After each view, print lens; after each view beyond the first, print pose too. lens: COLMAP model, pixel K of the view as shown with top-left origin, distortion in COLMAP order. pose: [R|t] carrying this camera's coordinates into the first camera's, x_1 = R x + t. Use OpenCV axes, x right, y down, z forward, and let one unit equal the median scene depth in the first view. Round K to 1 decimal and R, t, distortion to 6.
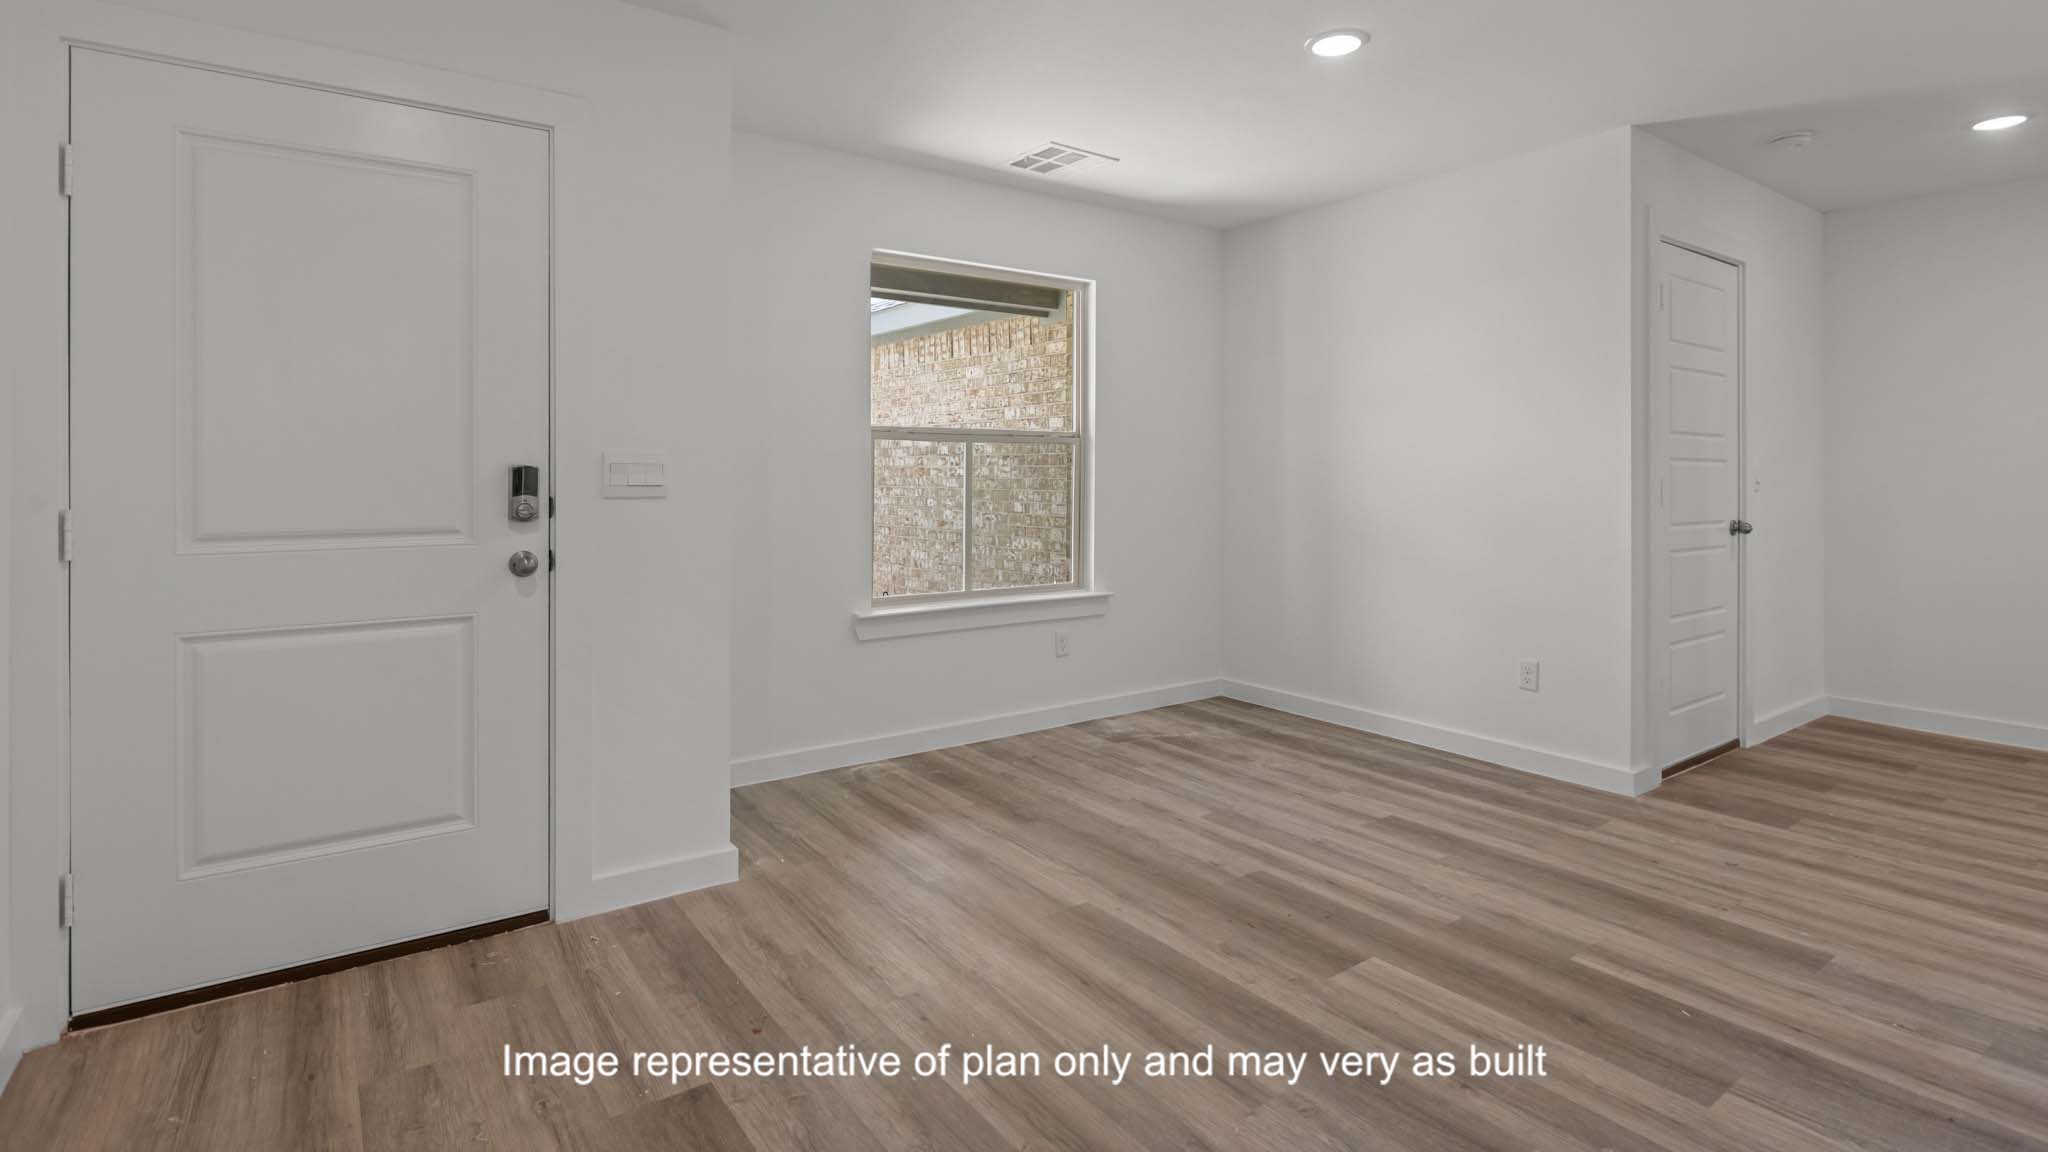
lens RADIAL K [[993.2, 0, 1024.0], [0, 993.2, 576.0], [0, 0, 1]] dist [-0.001922, -0.000933]
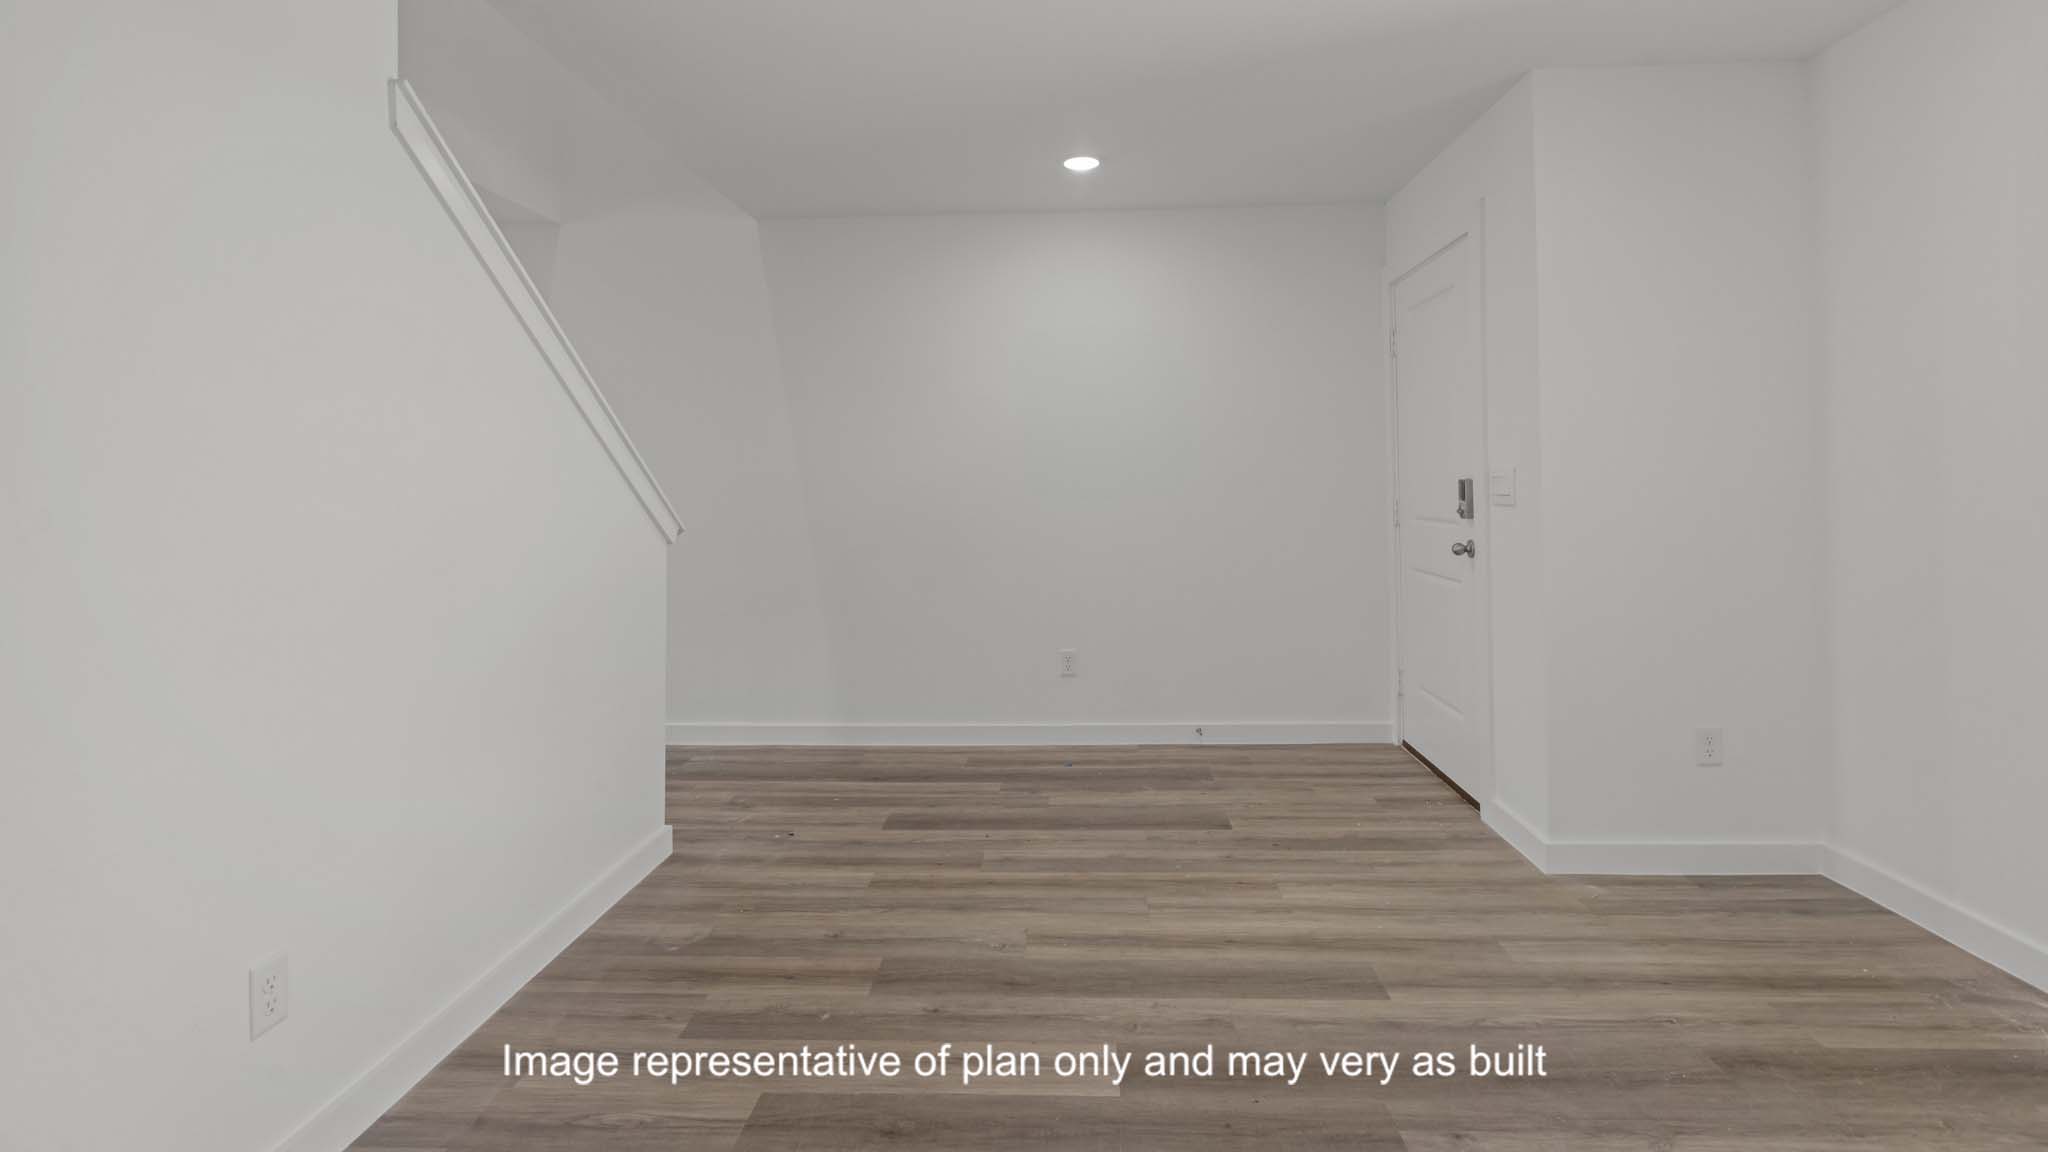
lens RADIAL K [[993.2, 0, 1024.0], [0, 993.2, 576.0], [0, 0, 1]] dist [-0.001922, -0.000933]
pose [[-0.634941, 0.078062, -0.768607, 0.967758], [-0.075744, 0.983799, 0.162489, -0.151626], [0.768838, 0.161388, -0.618742, 1.344267]]
